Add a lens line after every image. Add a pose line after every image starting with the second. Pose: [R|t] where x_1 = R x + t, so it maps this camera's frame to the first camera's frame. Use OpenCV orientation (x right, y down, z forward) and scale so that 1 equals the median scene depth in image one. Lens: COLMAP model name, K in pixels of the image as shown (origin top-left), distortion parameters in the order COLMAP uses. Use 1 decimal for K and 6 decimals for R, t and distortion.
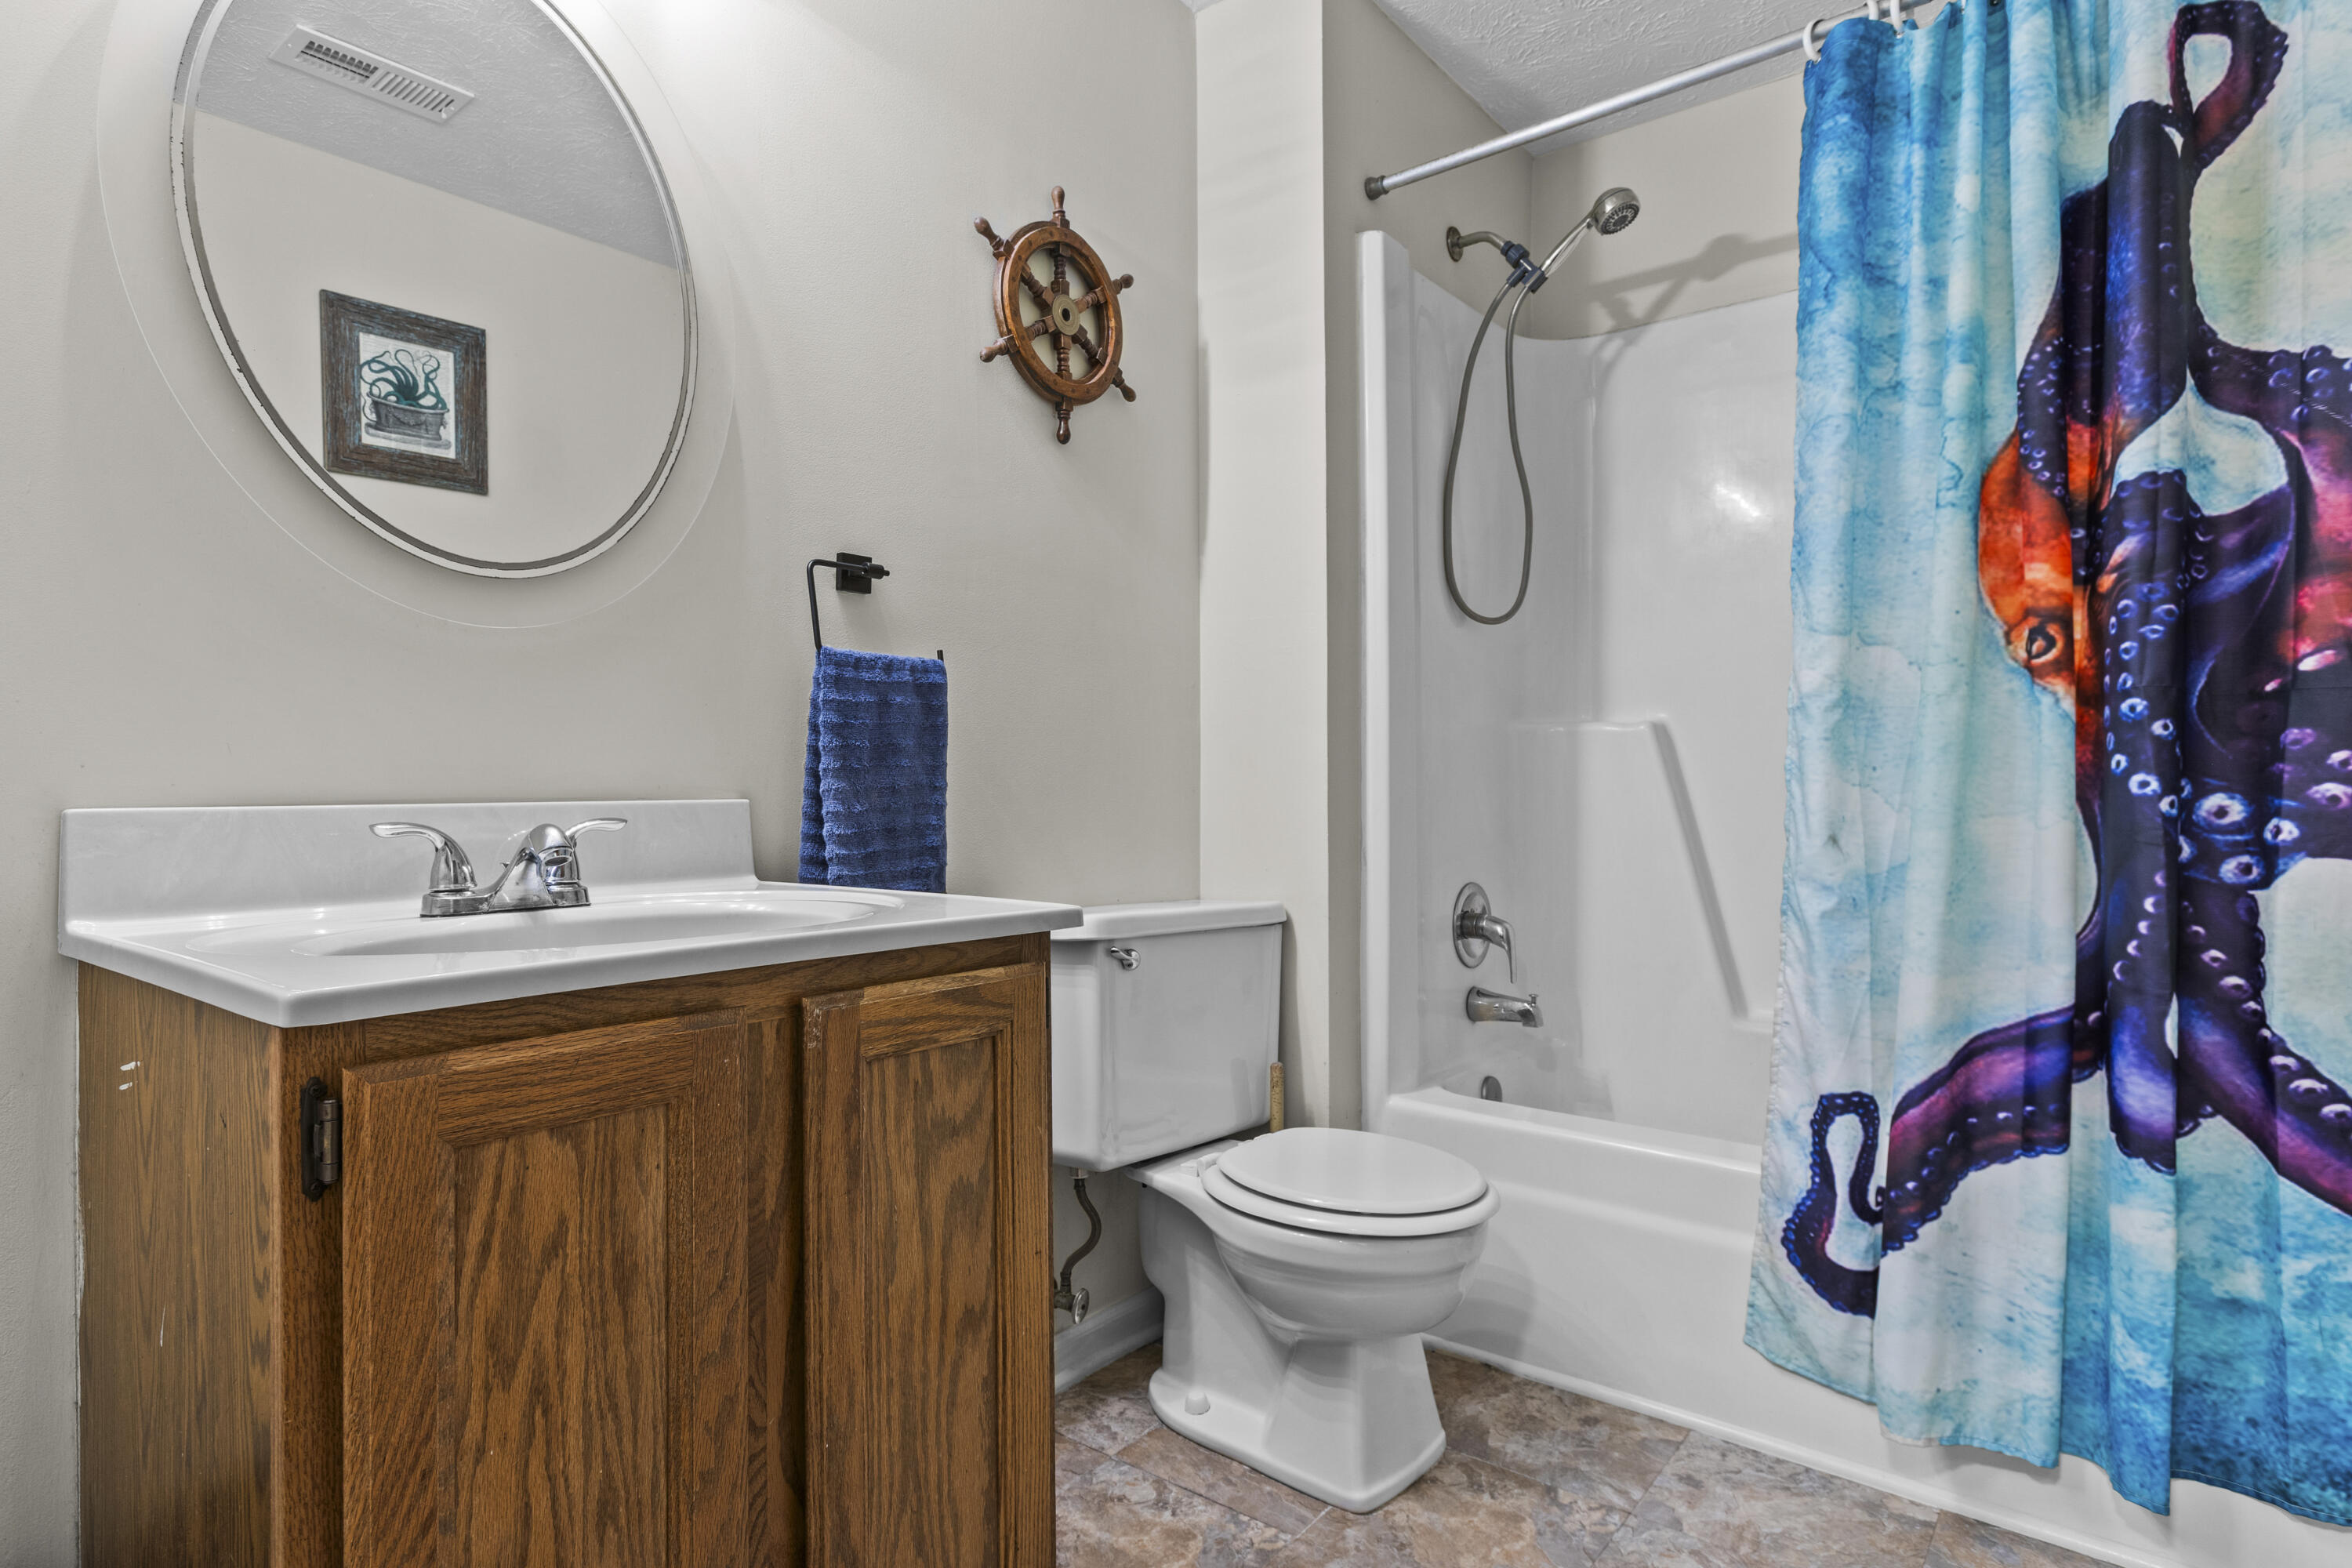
lens RADIAL K [[1268.6, 0, 1161.6], [0, 1268.6, 795.6], [0, 0, 1]] dist [0.000767, 0.000493]
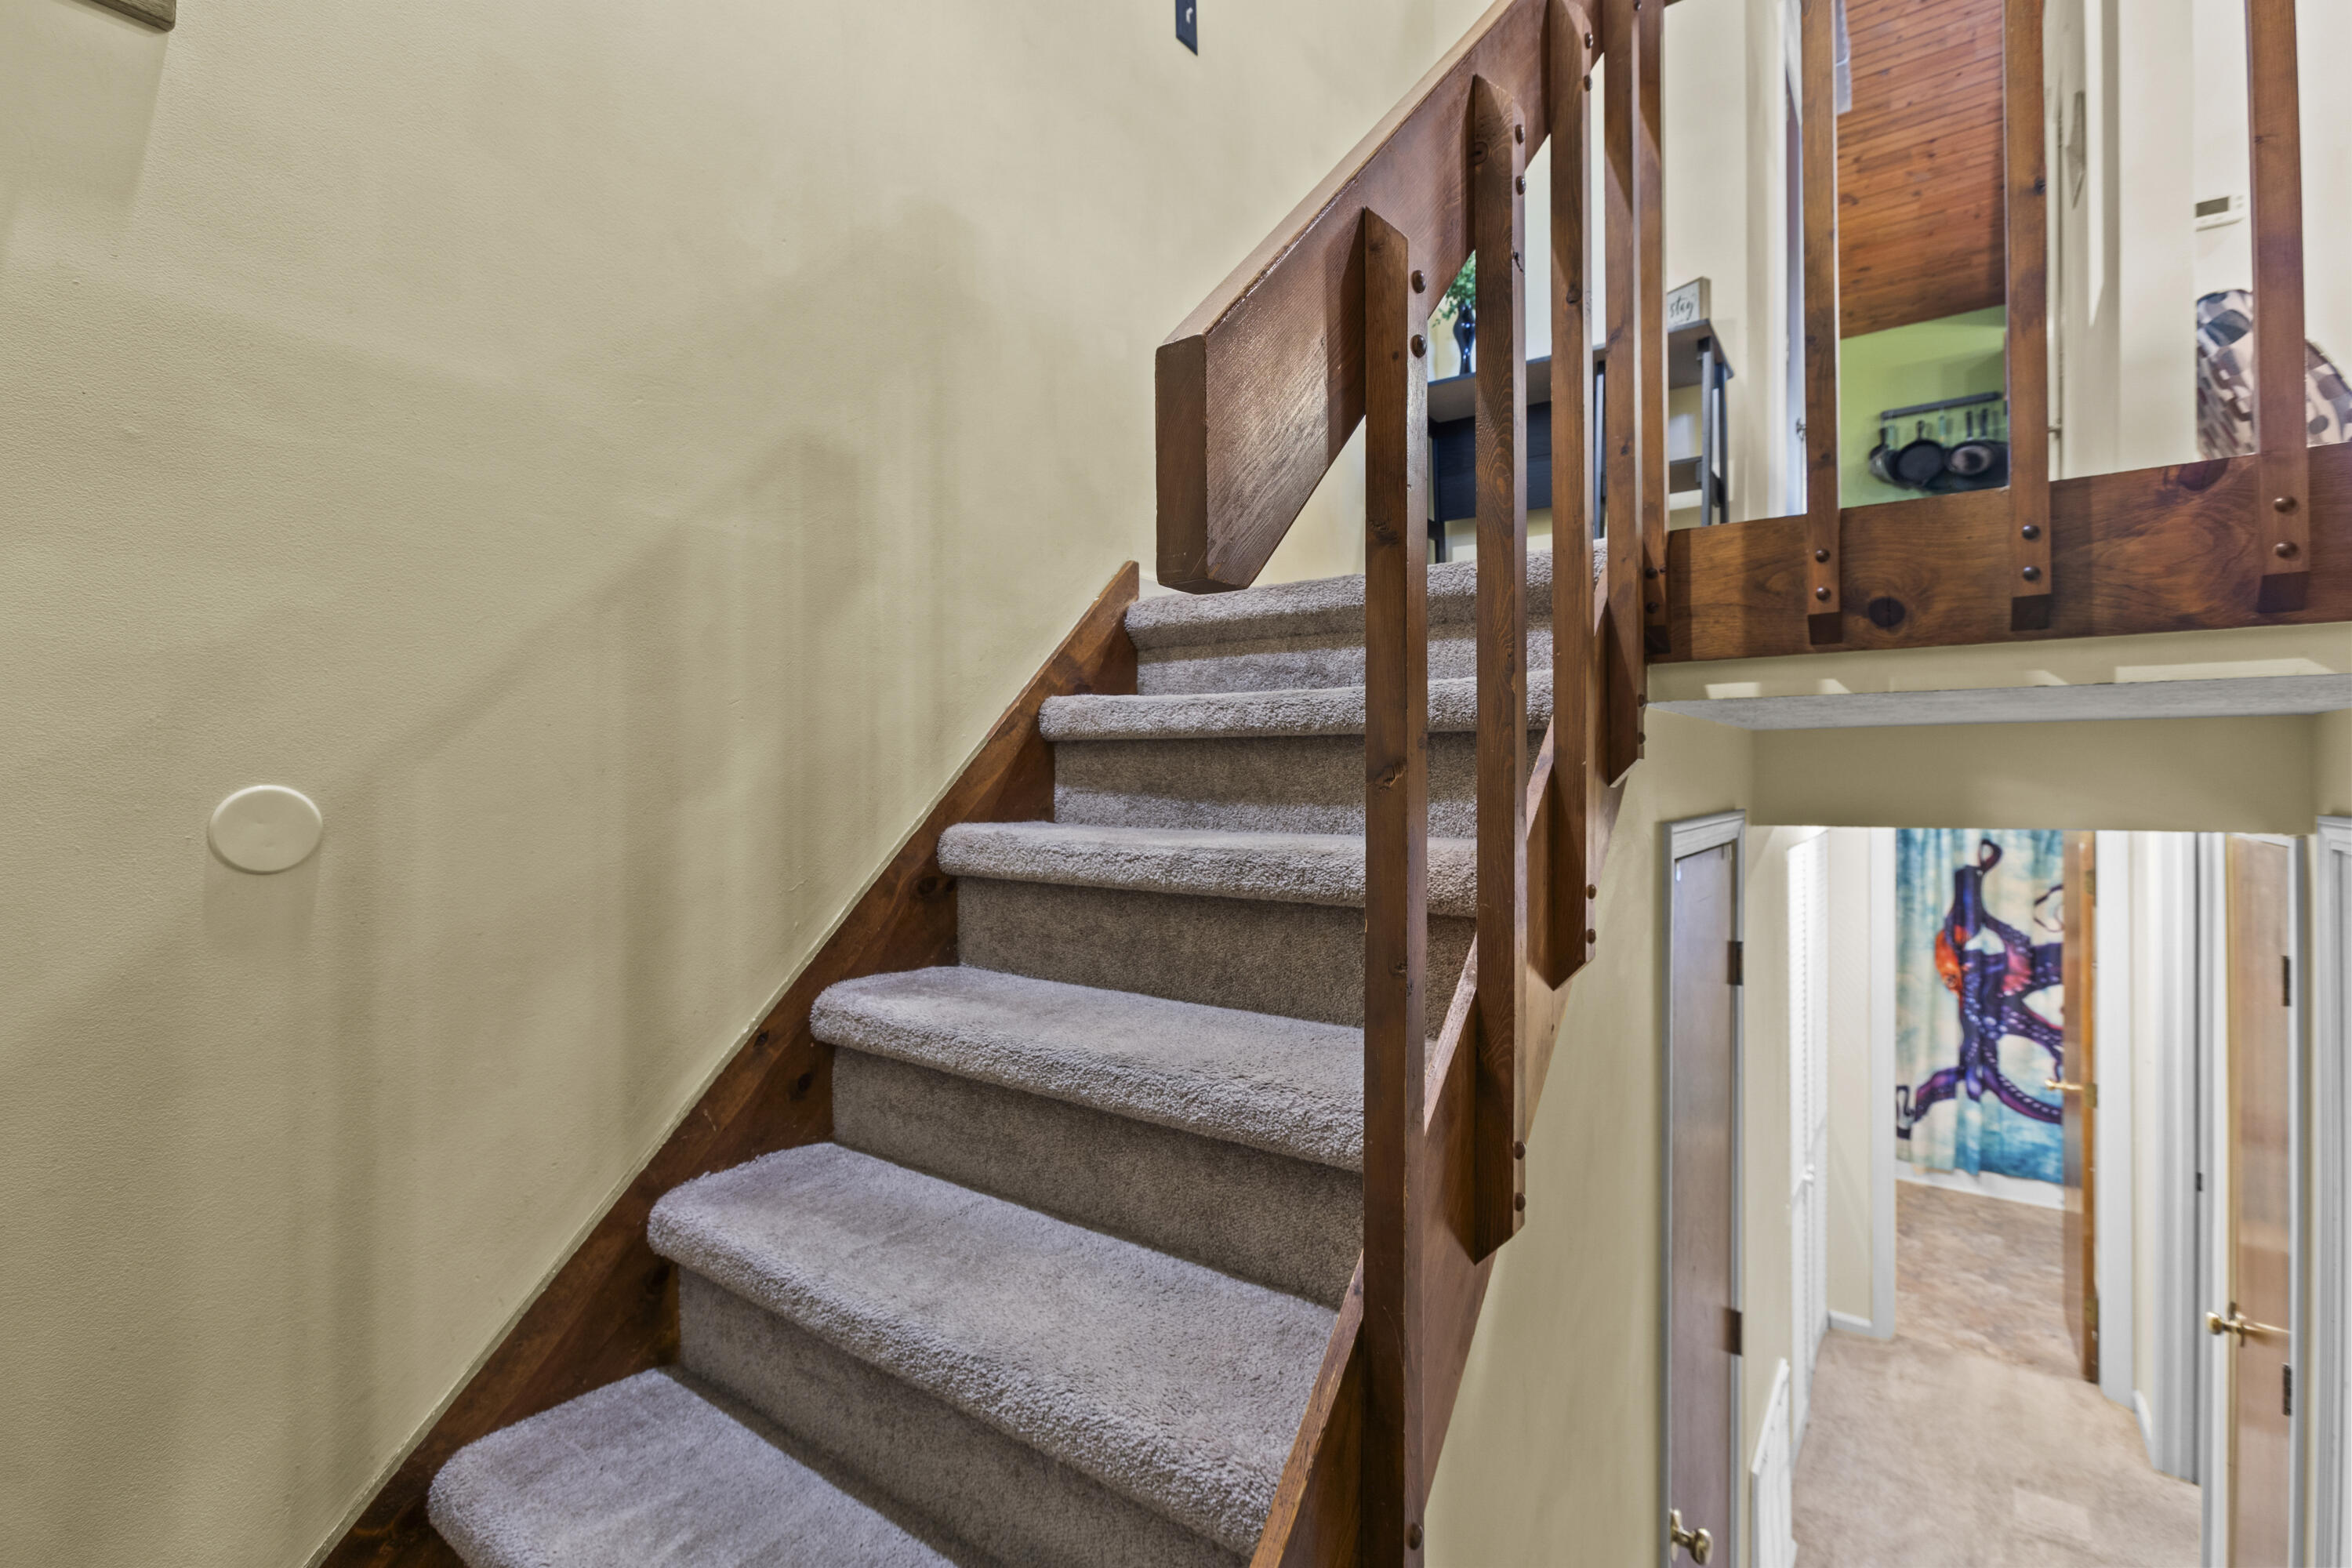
lens RADIAL K [[1061.8, 0, 1186.5], [0, 1061.8, 795.3], [0, 0, 1]] dist [0.004779, 0.000578]
pose [[0.997260, 0.005880, 0.073740, -2.238132], [-0.005404, 0.999963, -0.006650, -0.736730], [-0.073777, 0.006234, 0.997255, -2.503866]]
